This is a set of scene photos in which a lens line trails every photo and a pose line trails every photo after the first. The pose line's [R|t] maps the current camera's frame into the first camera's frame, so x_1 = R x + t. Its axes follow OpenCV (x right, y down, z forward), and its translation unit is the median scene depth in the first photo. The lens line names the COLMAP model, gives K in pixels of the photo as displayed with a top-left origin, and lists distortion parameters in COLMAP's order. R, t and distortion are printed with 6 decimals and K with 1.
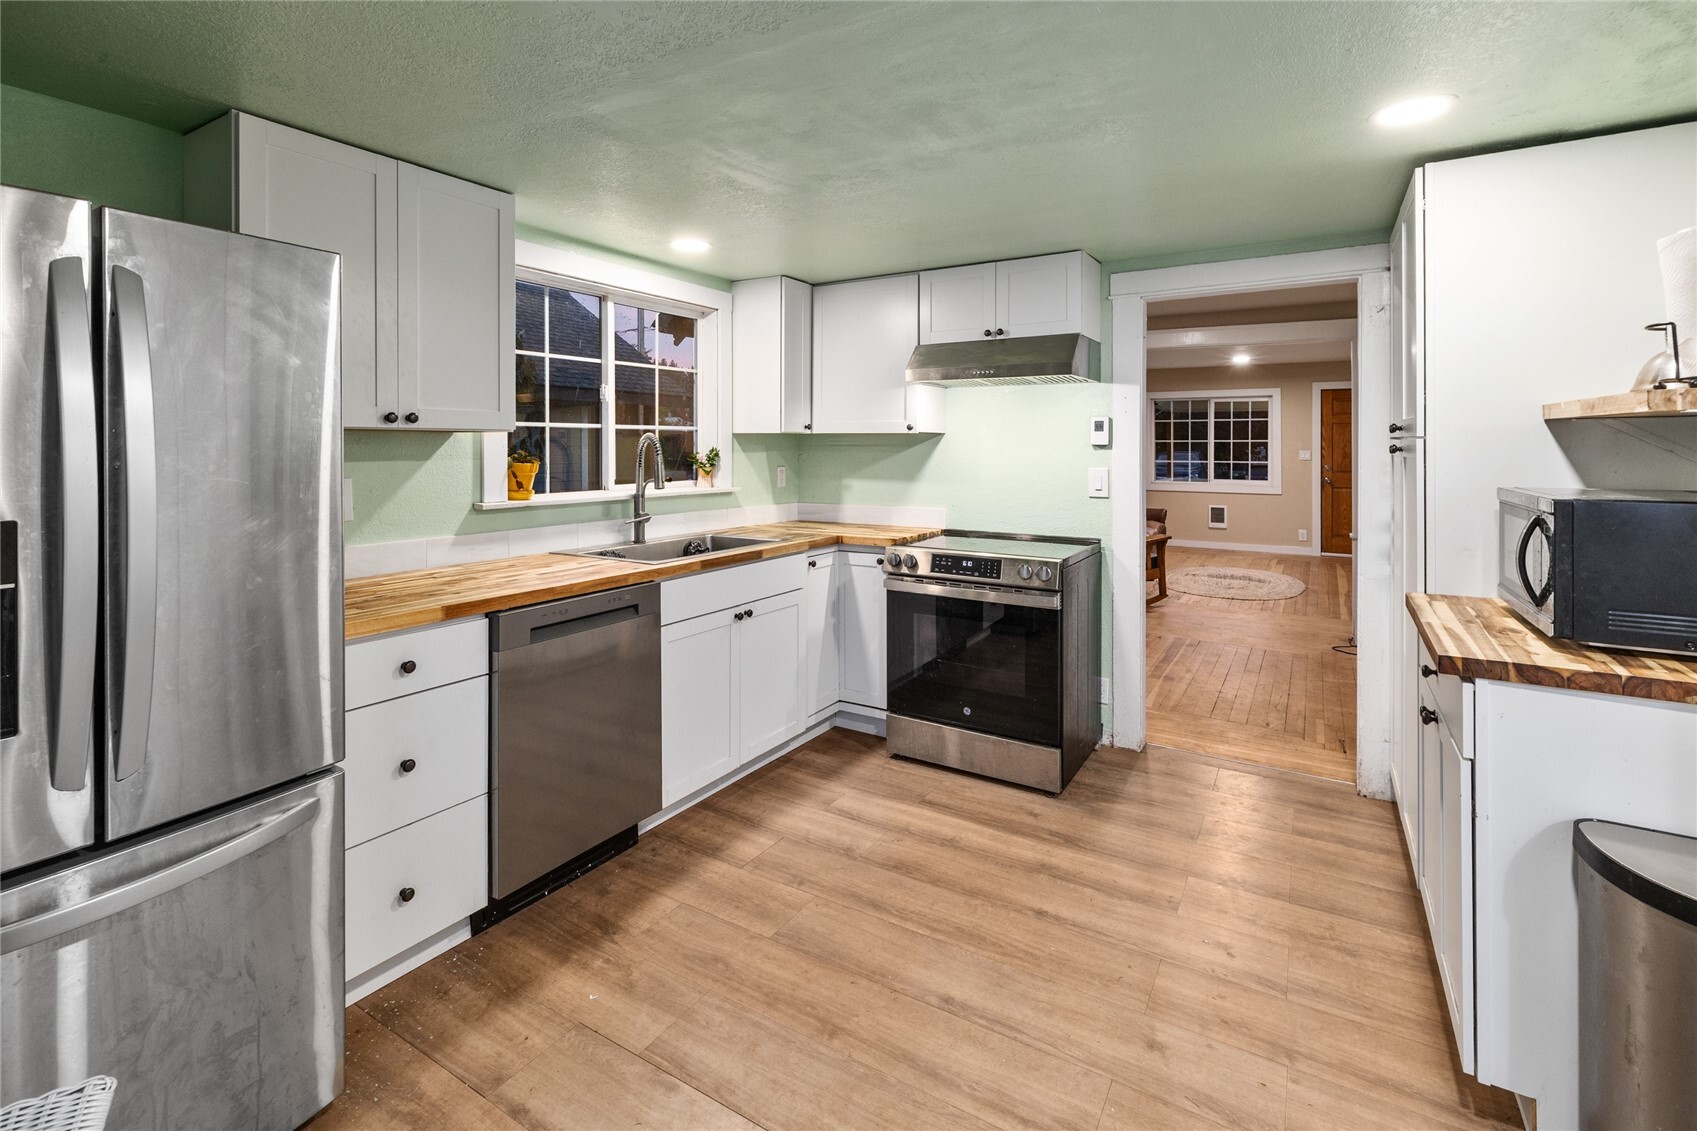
lens RADIAL K [[758.9, 0, 845.5], [0, 758.9, 448.1], [0, 0, 1]] dist [0.001657, 0.000359]
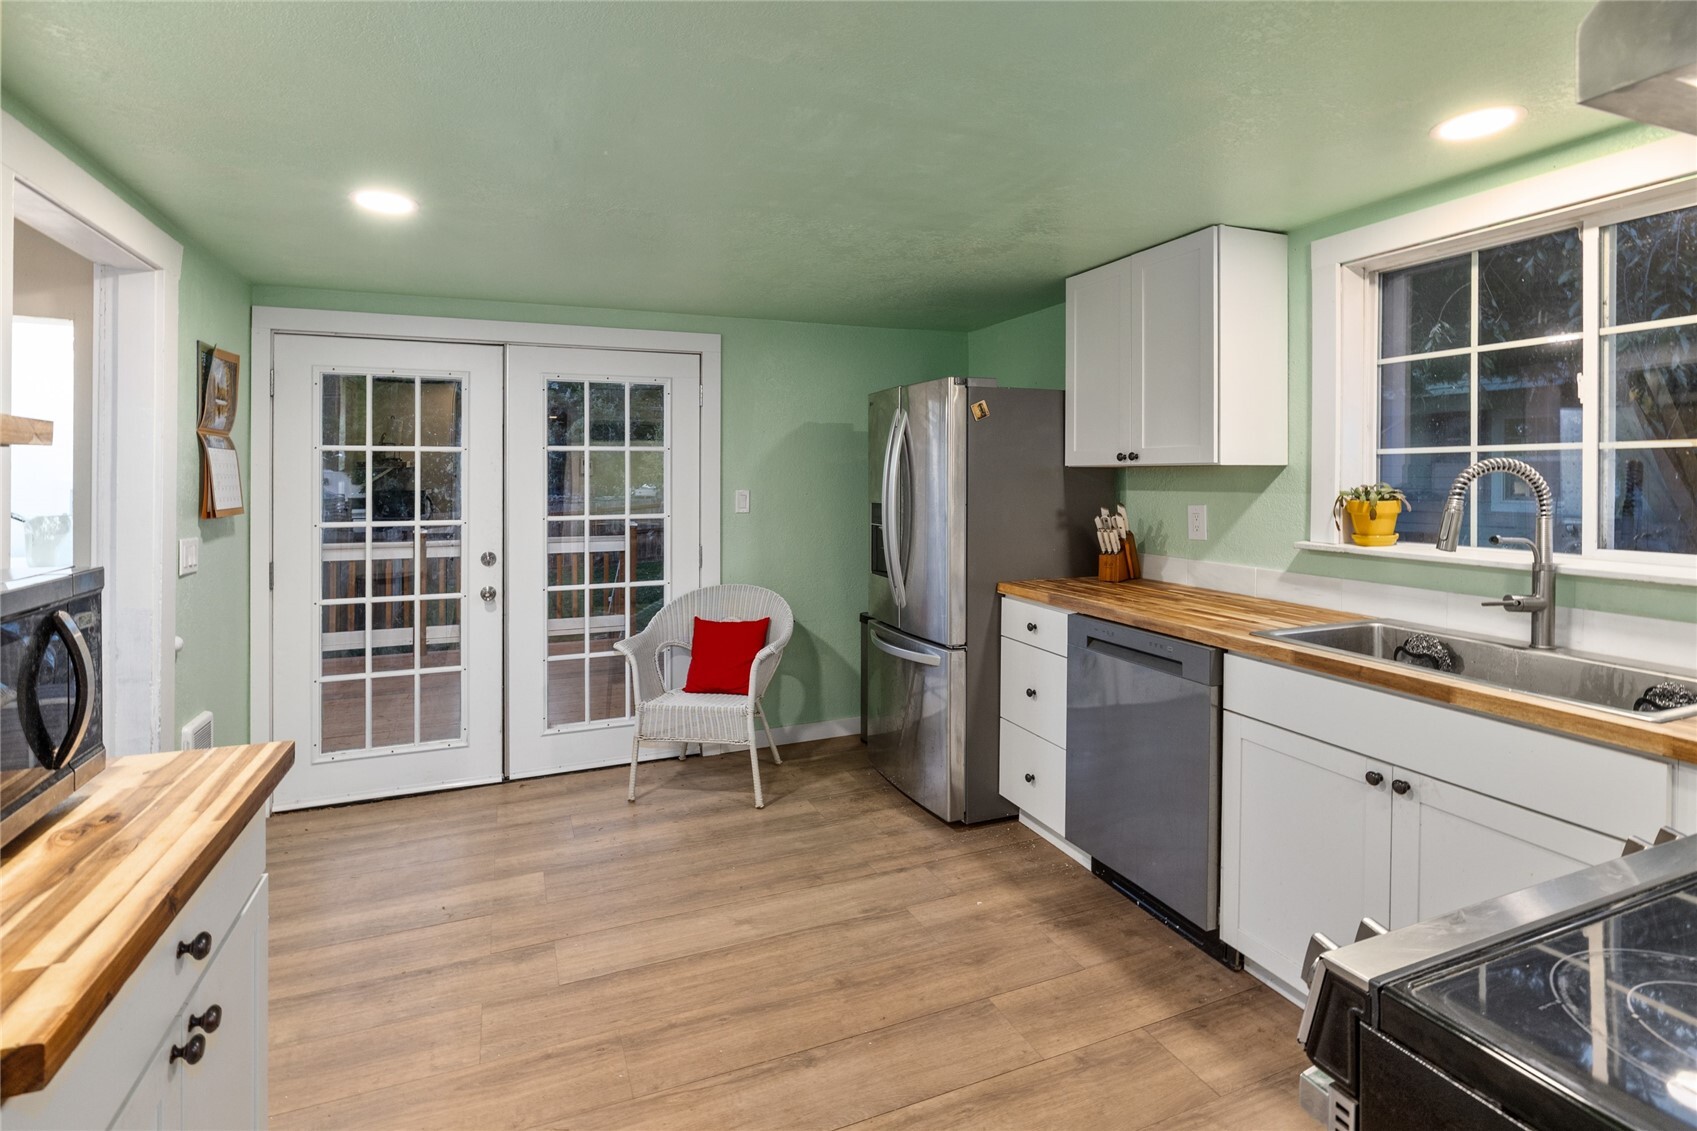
lens RADIAL K [[824.5, 0, 845.6], [0, 824.5, 473.6], [0, 0, 1]] dist [0.000848, 0.000407]
pose [[-0.583506, 0.001262, -0.812108, 0.824141], [-0.000552, 0.999998, 0.001950, -0.013967], [0.812109, 0.001586, -0.583504, 1.425056]]
